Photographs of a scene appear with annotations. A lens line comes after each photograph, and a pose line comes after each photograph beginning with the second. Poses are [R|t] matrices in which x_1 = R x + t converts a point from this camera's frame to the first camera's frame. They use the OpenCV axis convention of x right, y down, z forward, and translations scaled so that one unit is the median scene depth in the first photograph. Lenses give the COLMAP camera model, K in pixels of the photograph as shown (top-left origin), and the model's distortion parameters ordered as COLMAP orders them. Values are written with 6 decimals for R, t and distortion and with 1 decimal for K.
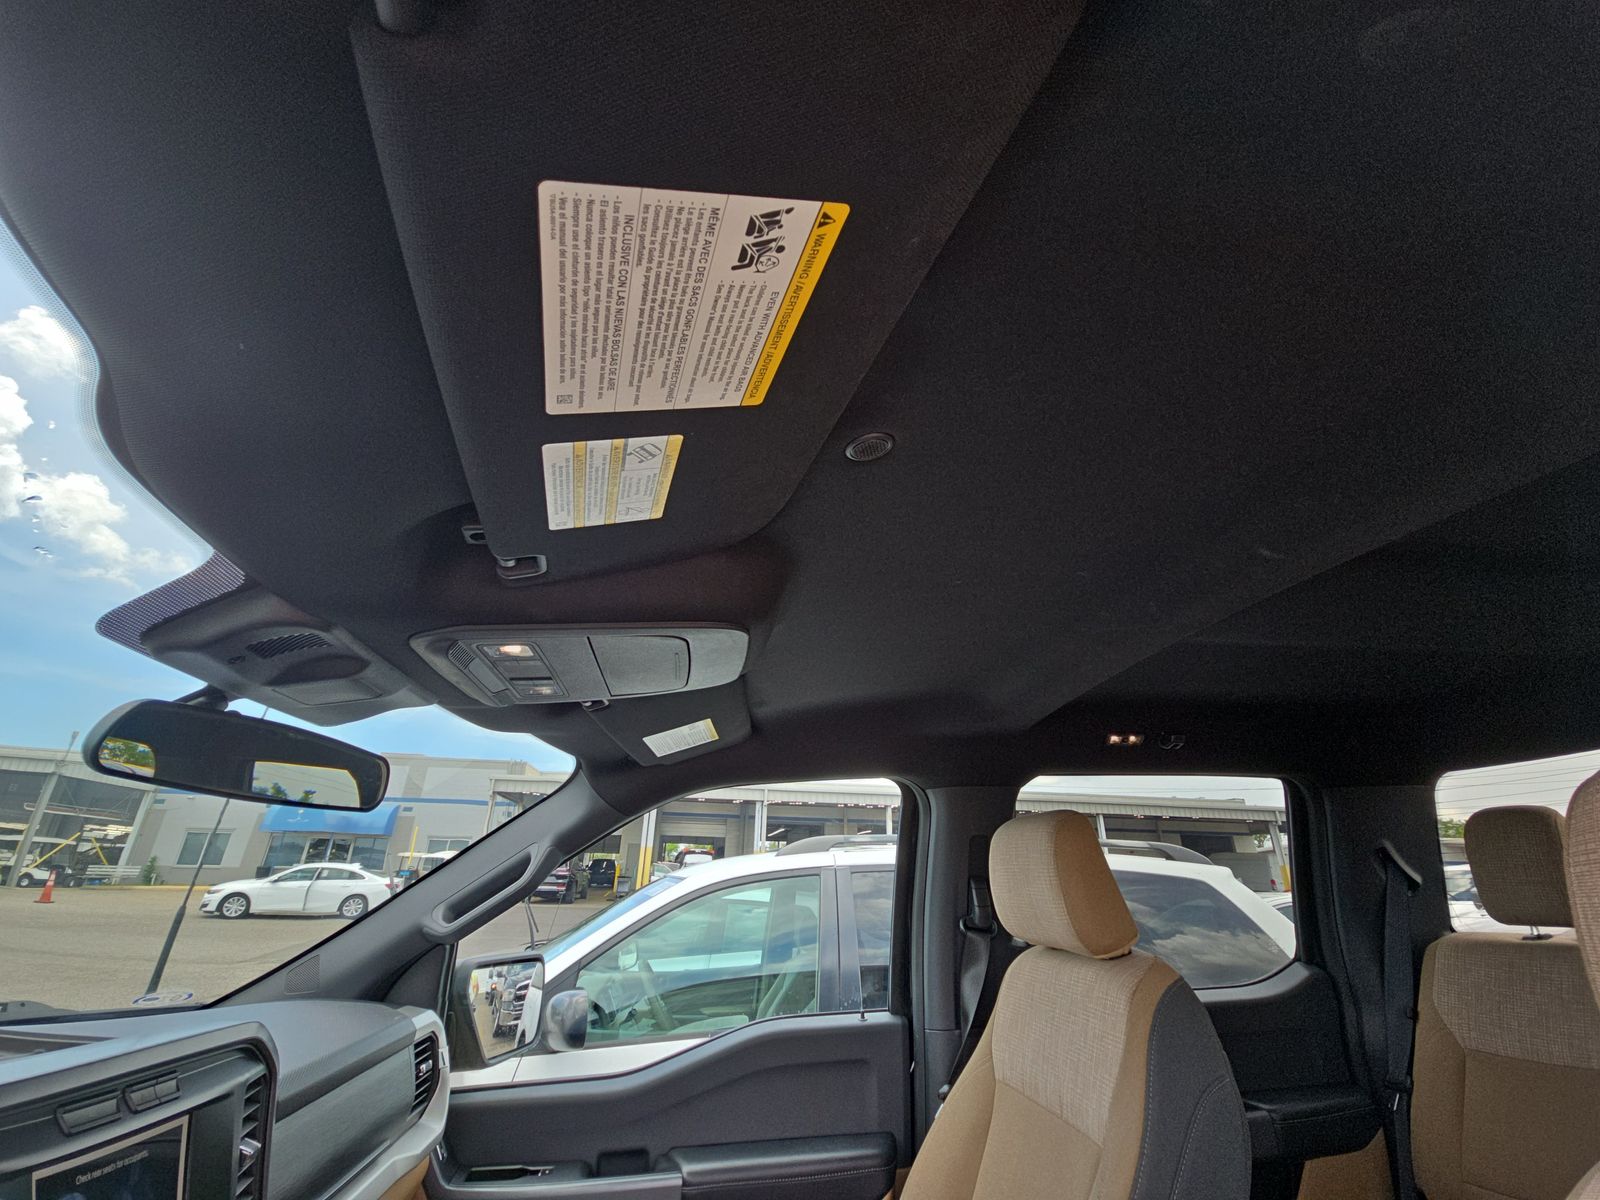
lens RADIAL K [[672.0, 0, 800.0], [0, 672.0, 600.0], [0, 0, 1]] dist [-0.003897, -0.000480]
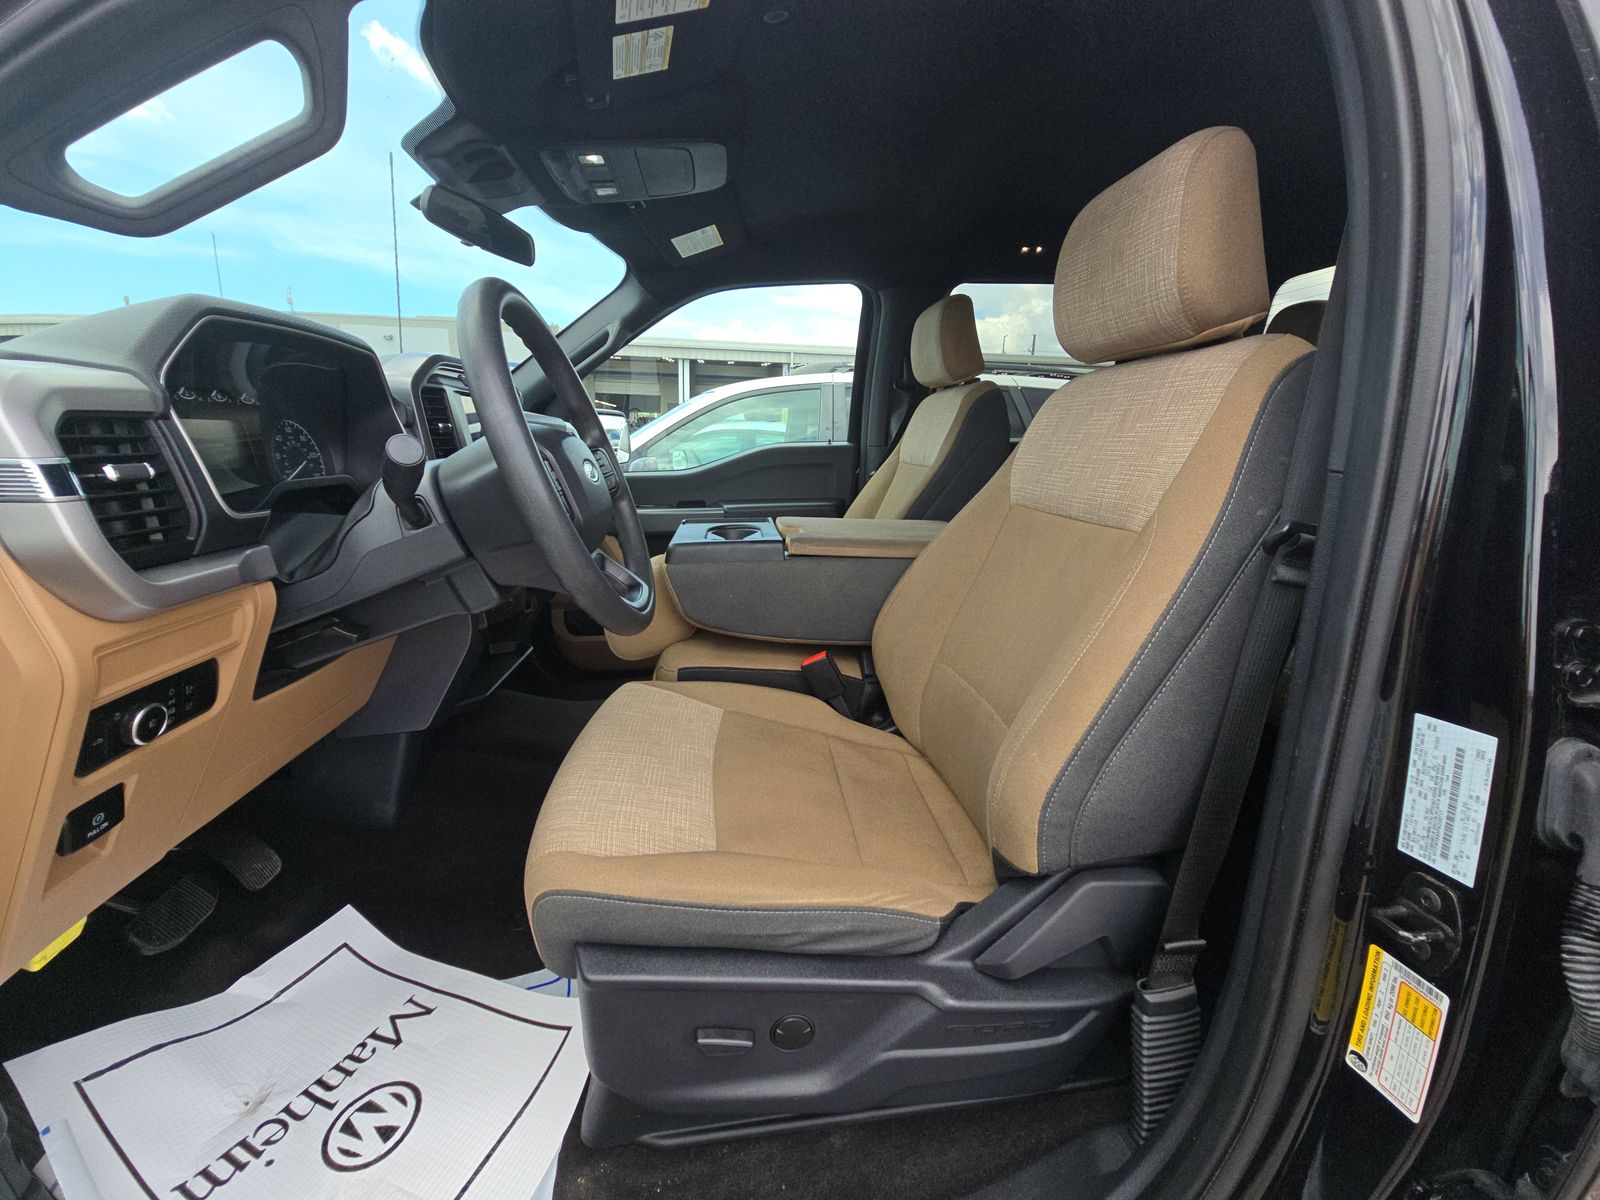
lens RADIAL K [[650.7, 0, 806.2], [0, 650.7, 602.6], [0, 0, 1]] dist [-0.000219, -0.000005]
pose [[0.999464, 0.007664, -0.031830, 0.112581], [0.012672, 0.805896, 0.591921, 0.004917], [0.030188, -0.592007, 0.805367, -0.599110]]
